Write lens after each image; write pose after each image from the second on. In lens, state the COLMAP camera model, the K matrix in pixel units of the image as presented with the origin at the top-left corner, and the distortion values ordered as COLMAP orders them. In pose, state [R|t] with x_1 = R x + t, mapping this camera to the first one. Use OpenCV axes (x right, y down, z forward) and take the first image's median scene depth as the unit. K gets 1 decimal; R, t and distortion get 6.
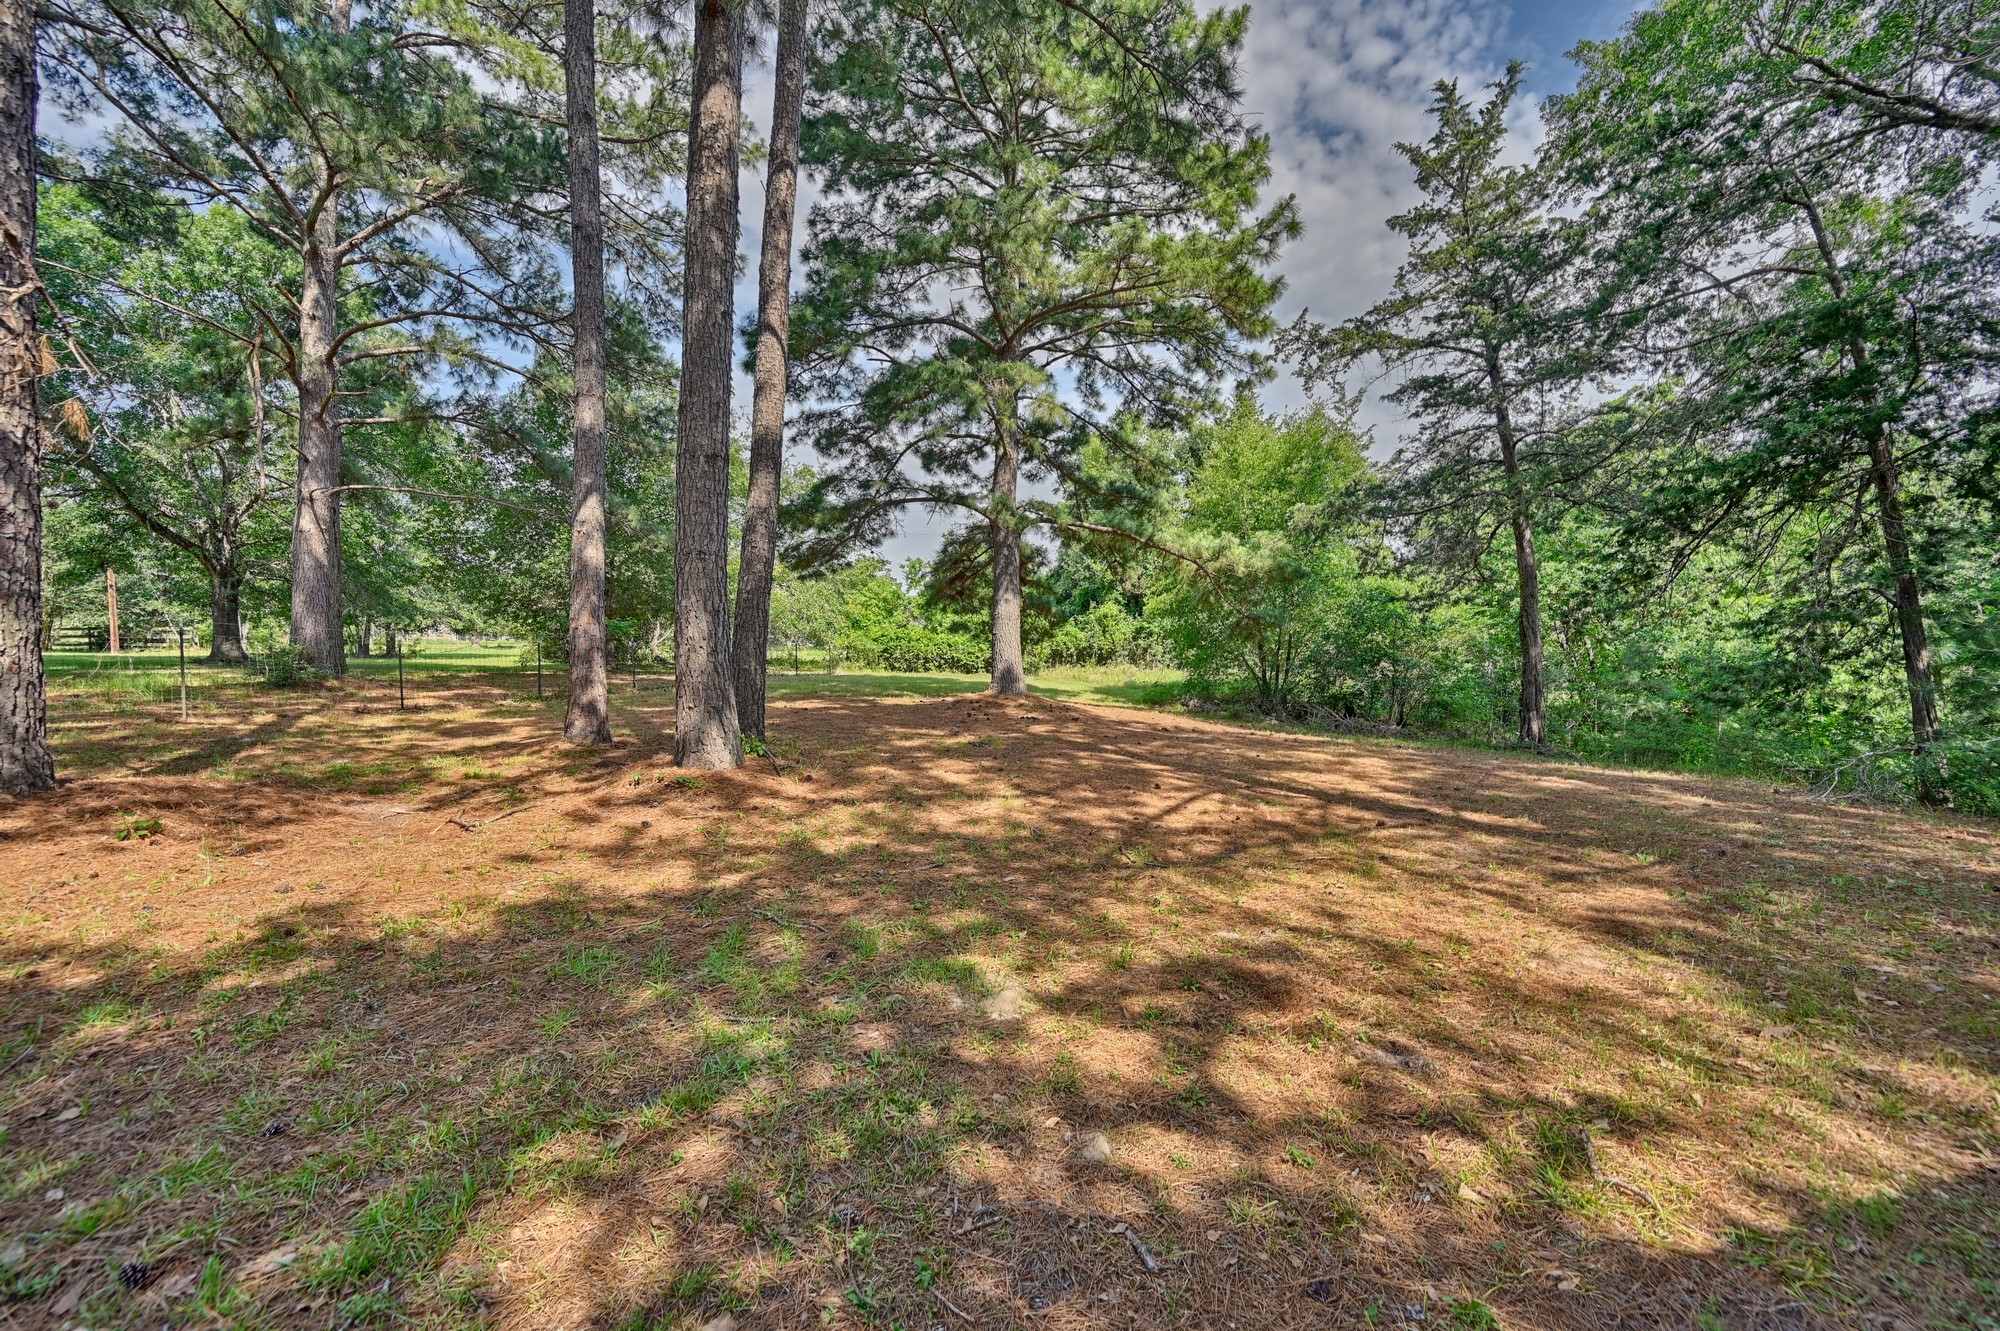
lens RADIAL K [[804.1, 0, 999.5], [0, 804.1, 665.7], [0, 0, 1]] dist [0.000390, 0.000028]
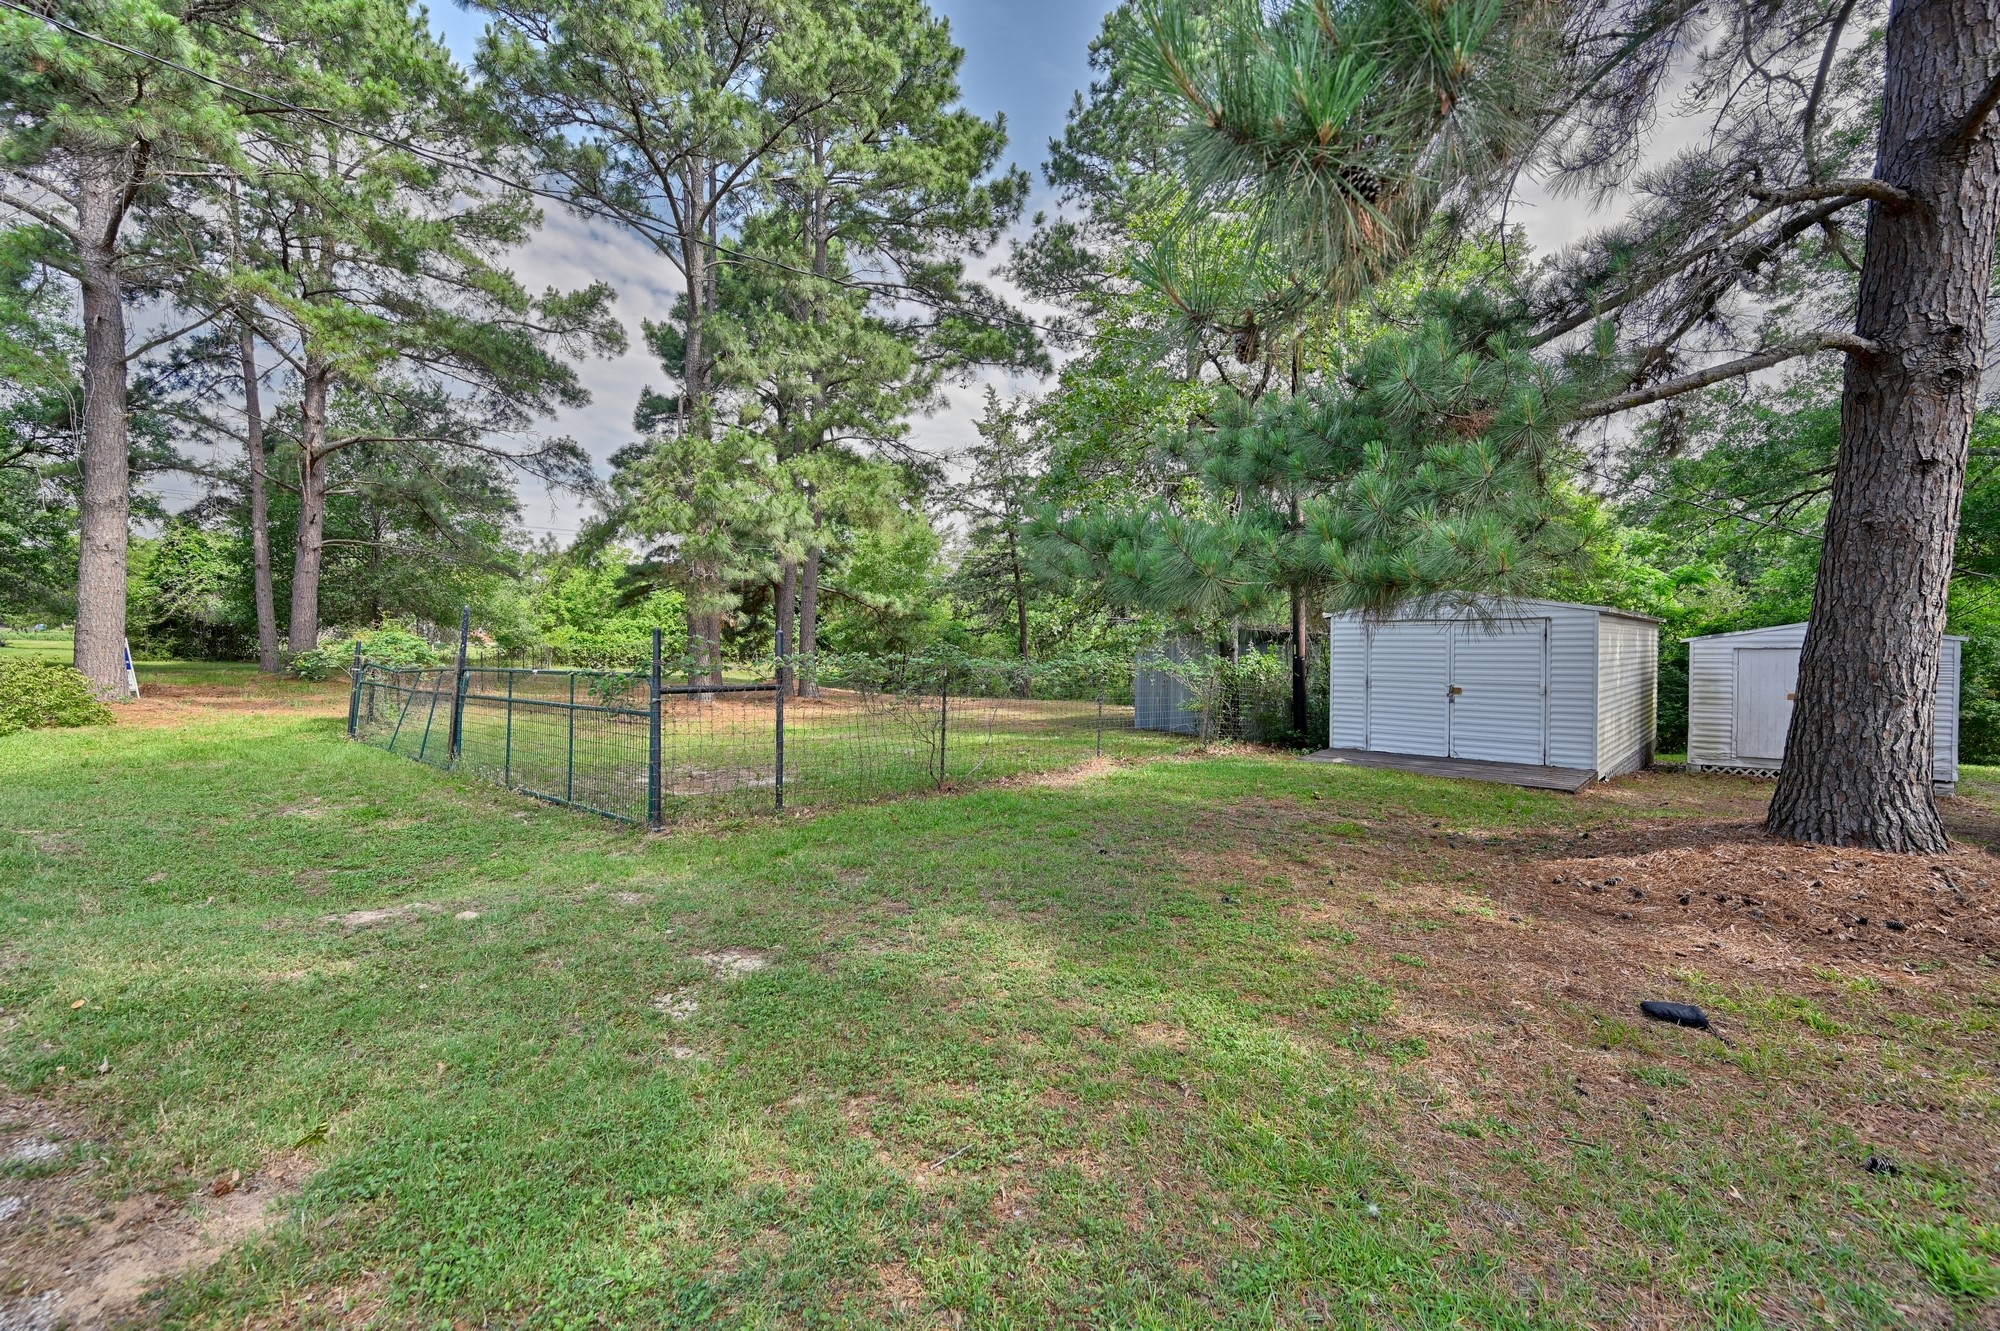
lens RADIAL K [[863.9, 0, 1000.1], [0, 863.9, 663.3], [0, 0, 1]] dist [-0.000009, 0.000000]
pose [[0.846376, -0.004704, 0.532565, -0.563850], [0.004220, 0.999989, 0.002128, -0.006563], [-0.532569, 0.000446, 0.846386, -0.828139]]
